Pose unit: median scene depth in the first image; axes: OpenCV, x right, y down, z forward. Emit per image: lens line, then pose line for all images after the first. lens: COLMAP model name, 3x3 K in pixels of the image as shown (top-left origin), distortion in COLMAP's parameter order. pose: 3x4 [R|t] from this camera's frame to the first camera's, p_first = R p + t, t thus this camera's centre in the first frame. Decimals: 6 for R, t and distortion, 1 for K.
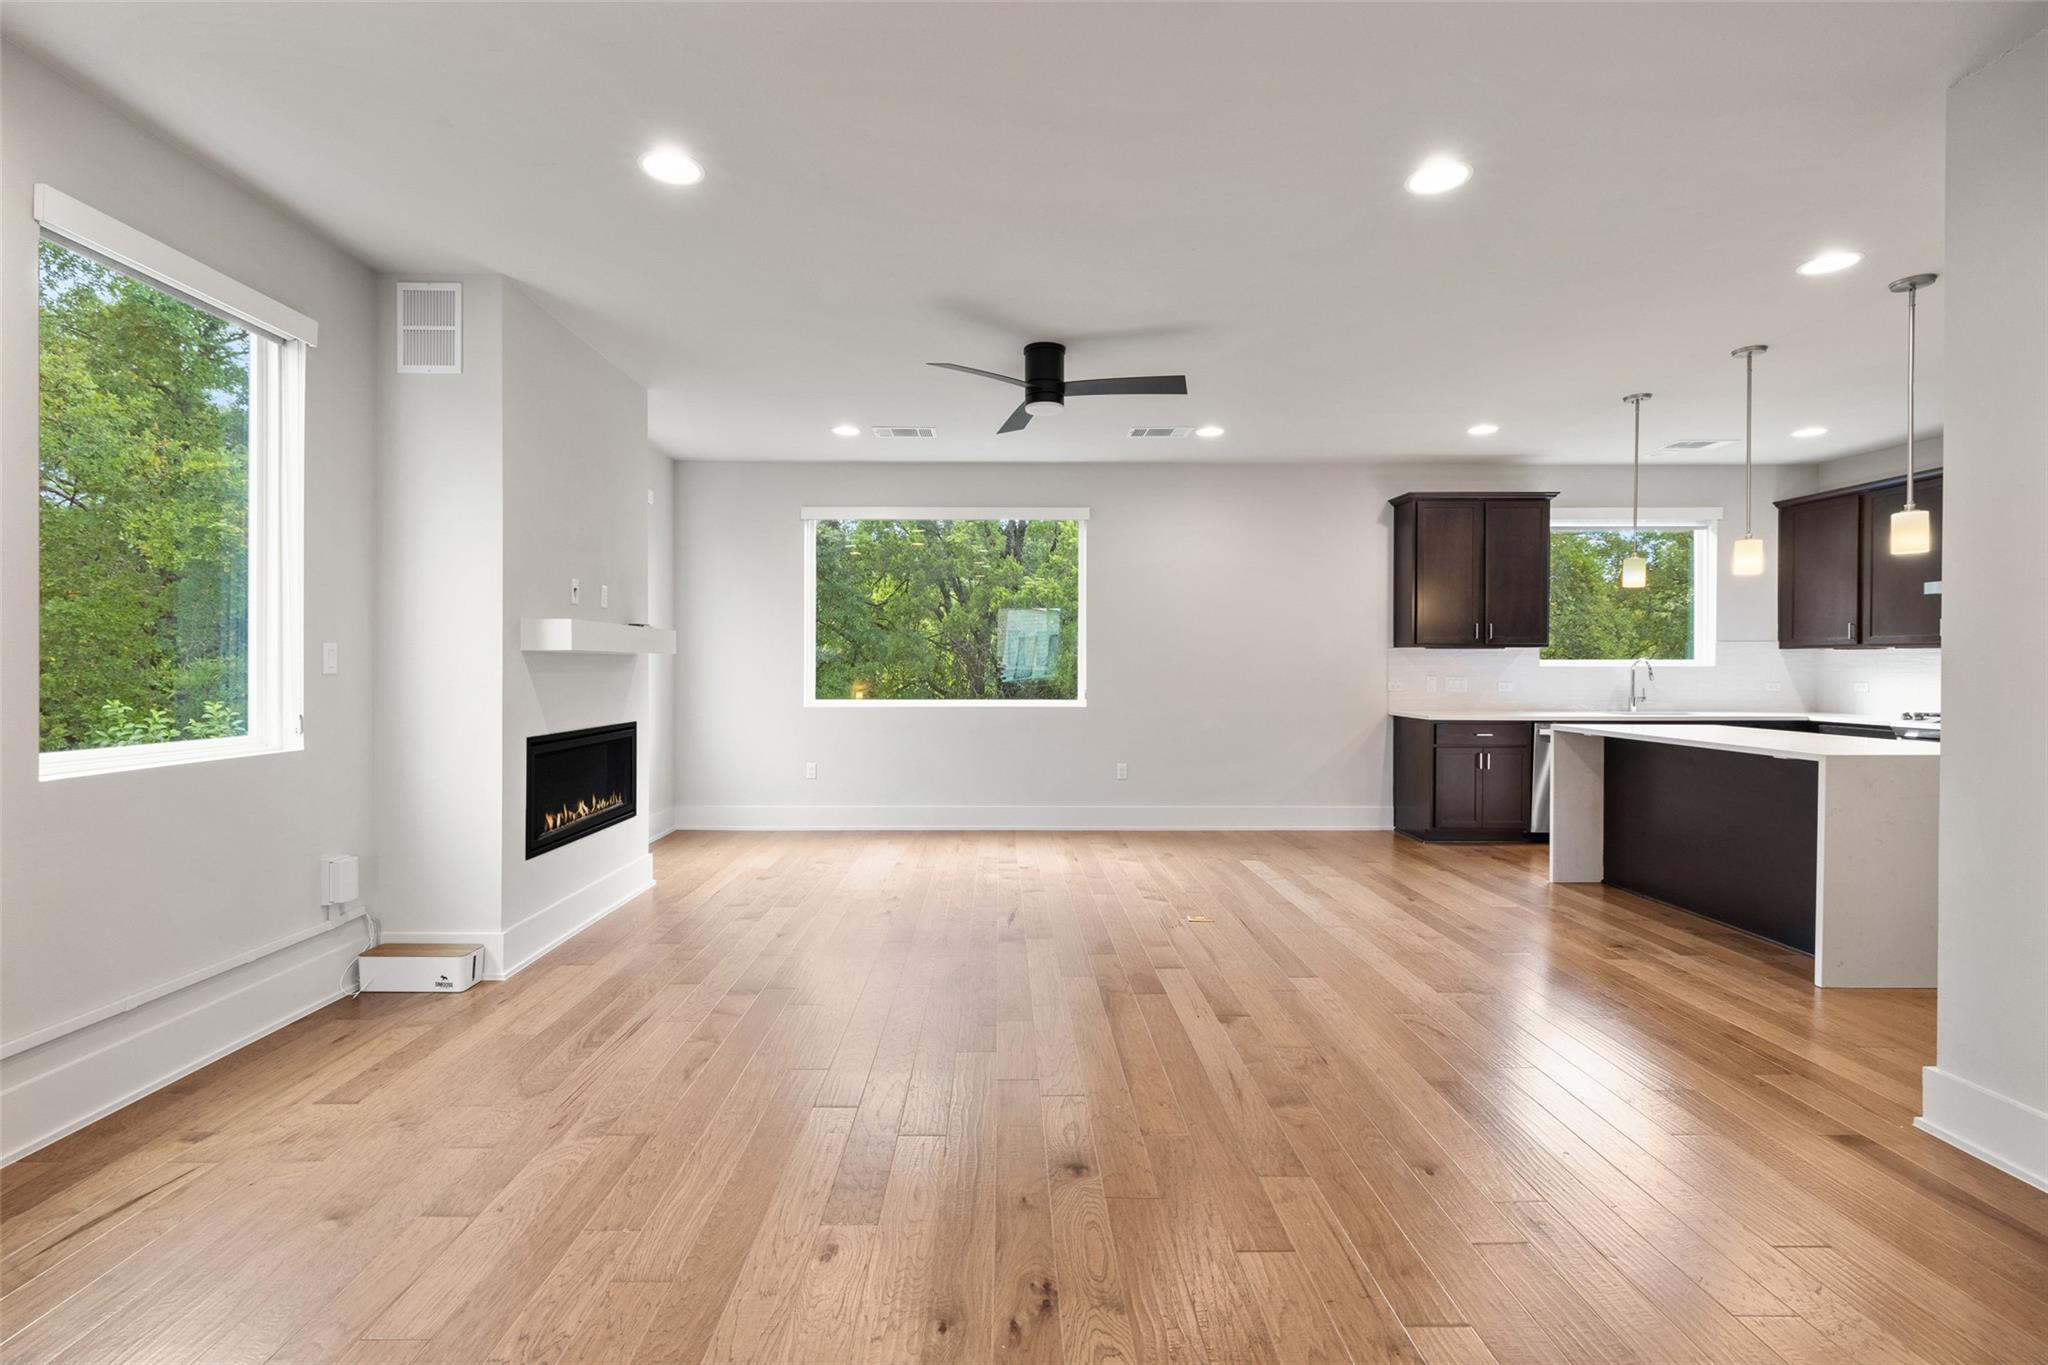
lens RADIAL K [[922.7, 0, 1010.9], [0, 922.7, 671.0], [0, 0, 1]] dist [0.000817, 0.000165]
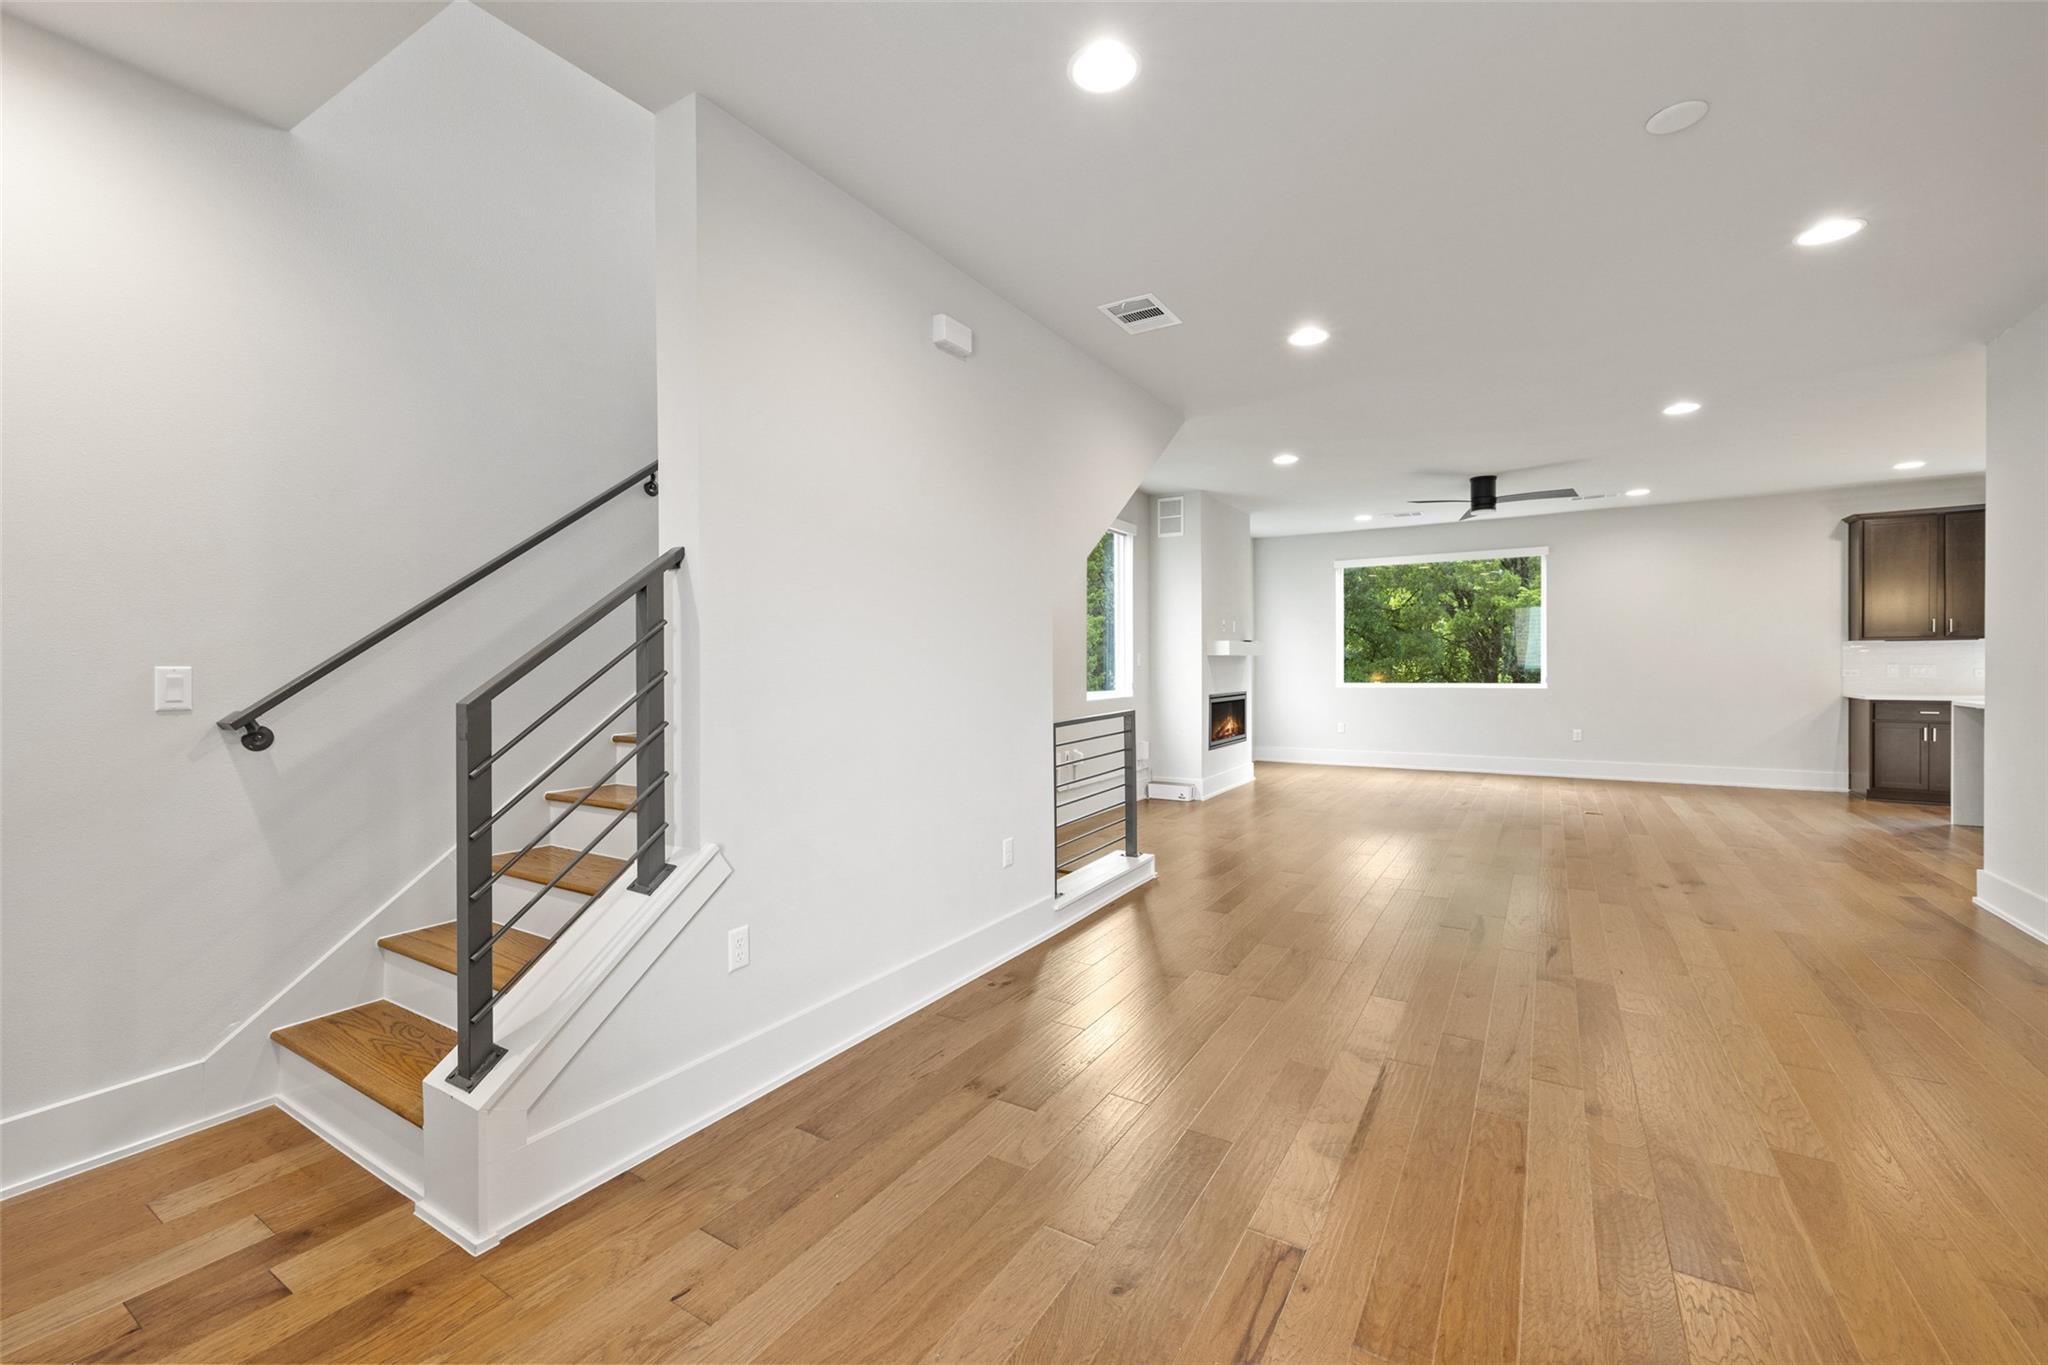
lens RADIAL K [[856.8, 0, 1007.1], [0, 856.8, 665.8], [0, 0, 1]] dist [-0.001301, 0.000315]
pose [[0.837818, -0.006941, -0.545906, 0.114384], [0.006663, 0.999975, -0.002487, 0.002848], [0.545910, -0.001554, 0.837843, -0.592783]]
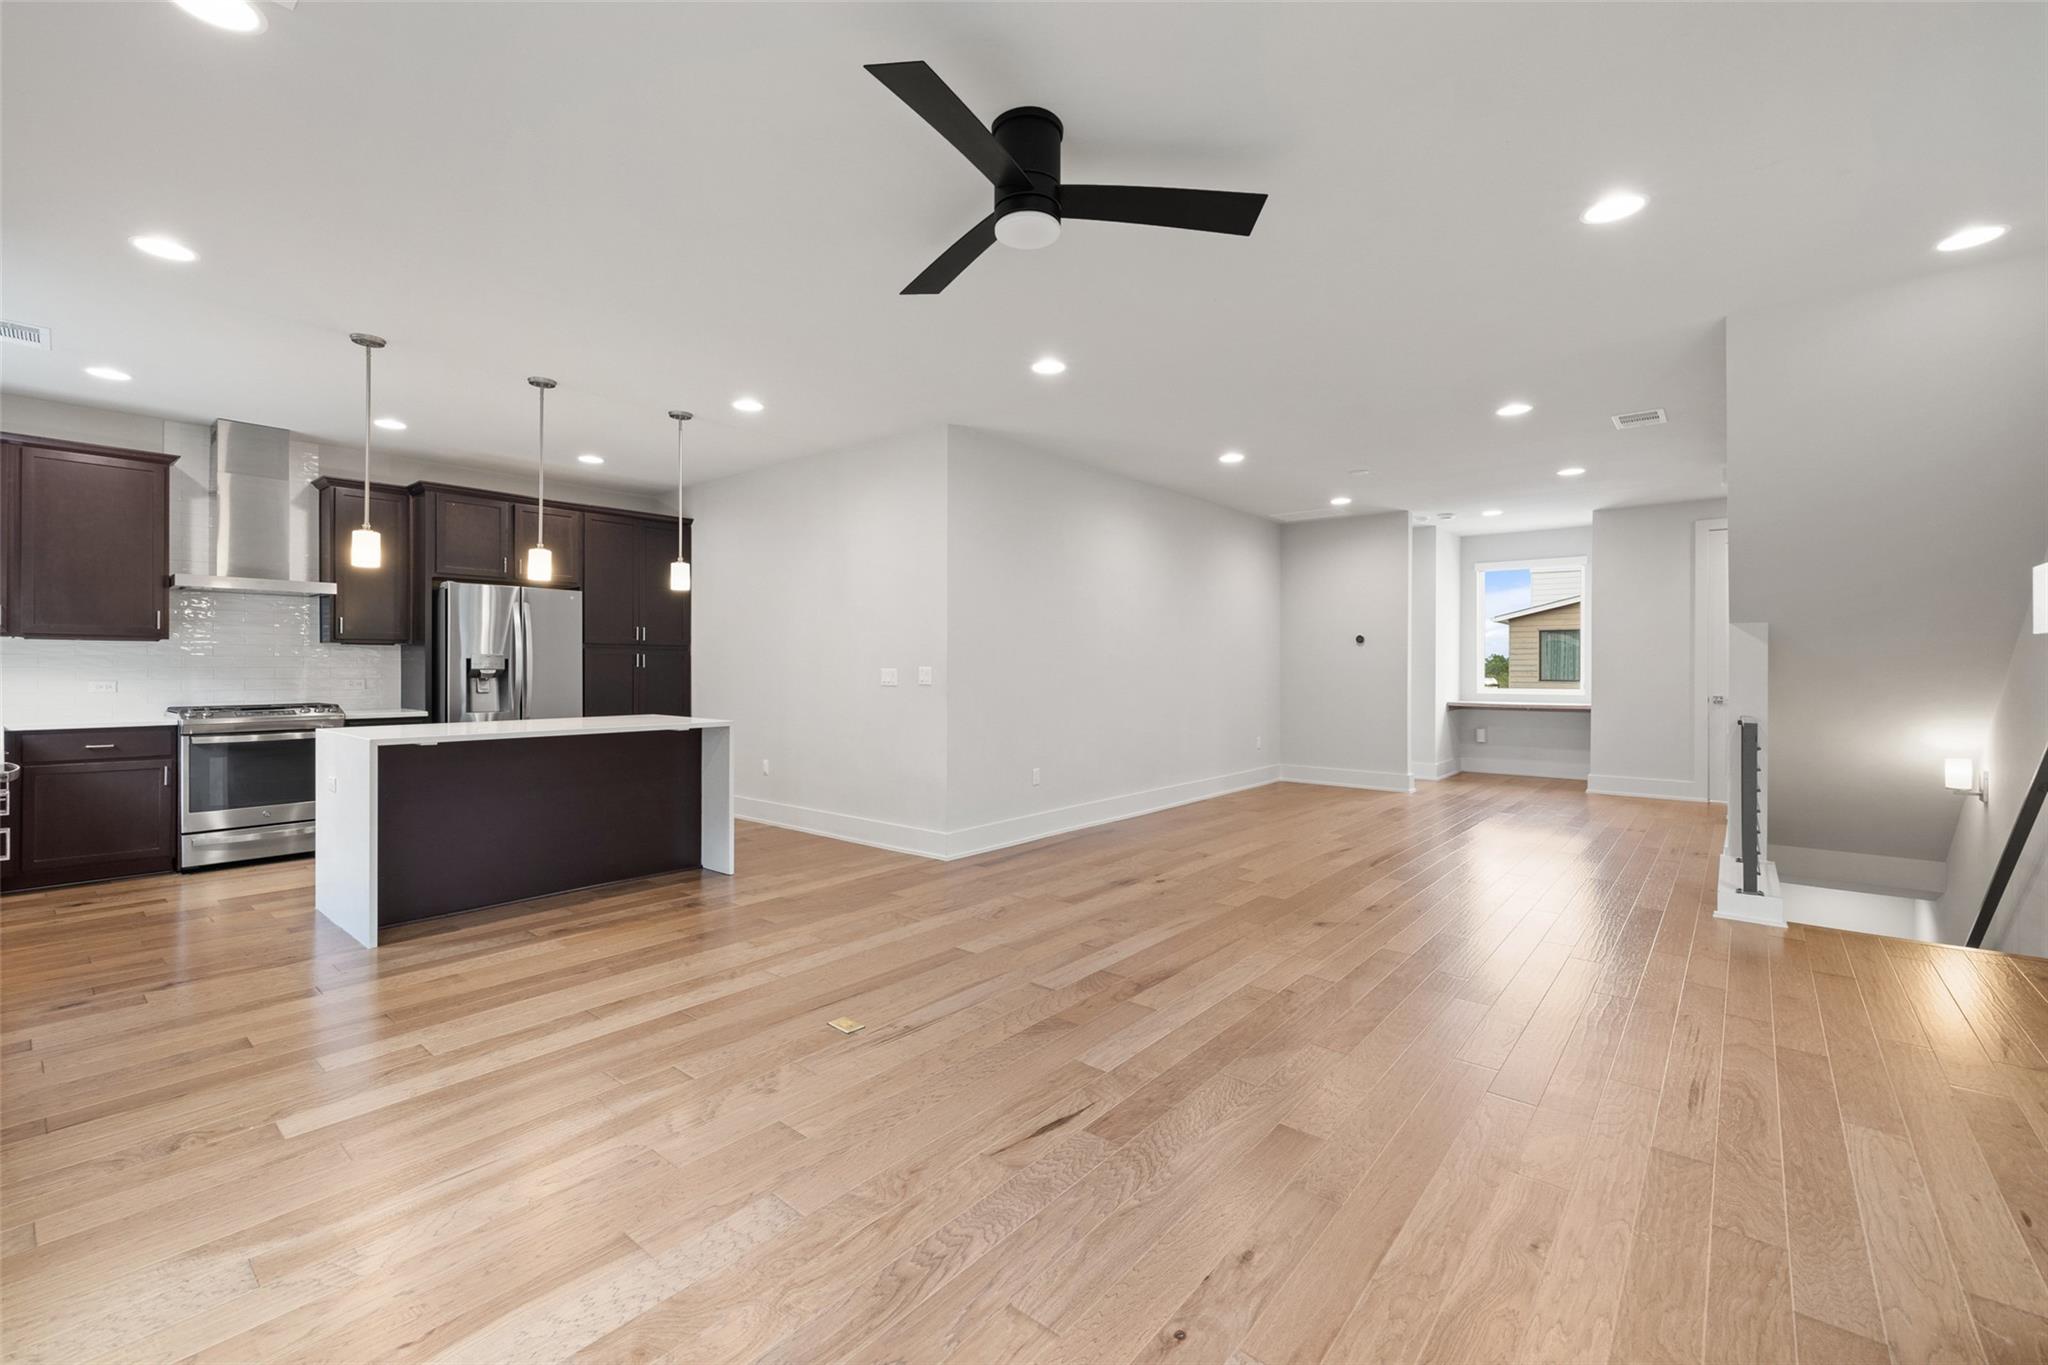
lens RADIAL K [[856.8, 0, 1007.1], [0, 856.8, 665.8], [0, 0, 1]] dist [-0.001301, 0.000315]
pose [[-0.751363, -0.004098, 0.659877, -0.221008], [-0.001195, 0.999988, 0.004848, -0.004728], [-0.659888, 0.002854, -0.751358, 0.991292]]
